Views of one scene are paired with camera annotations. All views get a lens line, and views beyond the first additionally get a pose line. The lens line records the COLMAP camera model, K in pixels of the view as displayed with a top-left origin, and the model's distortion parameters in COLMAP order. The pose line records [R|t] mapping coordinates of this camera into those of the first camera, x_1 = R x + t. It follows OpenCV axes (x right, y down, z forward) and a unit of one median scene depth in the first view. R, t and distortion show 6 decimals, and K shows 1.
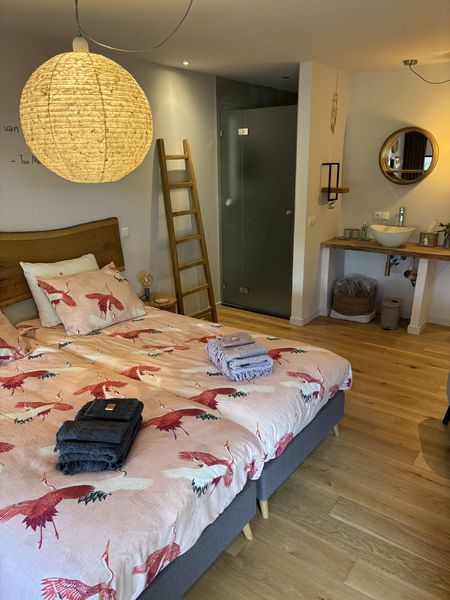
lens RADIAL K [[448.6, 0, 227.1], [0, 448.6, 300.6], [0, 0, 1]] dist [0.032644, -0.034467]
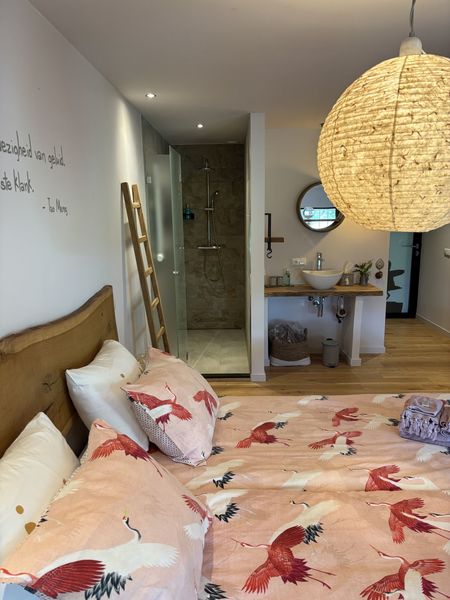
lens RADIAL K [[448.6, 0, 225.9], [0, 448.6, 296.5], [0, 0, 1]] dist [0.032644, -0.034467]
pose [[0.812568, -0.107986, 0.572776, -0.637367], [0.175536, 0.982403, -0.063810, -0.109815], [-0.555806, 0.152393, 0.817224, 0.381519]]
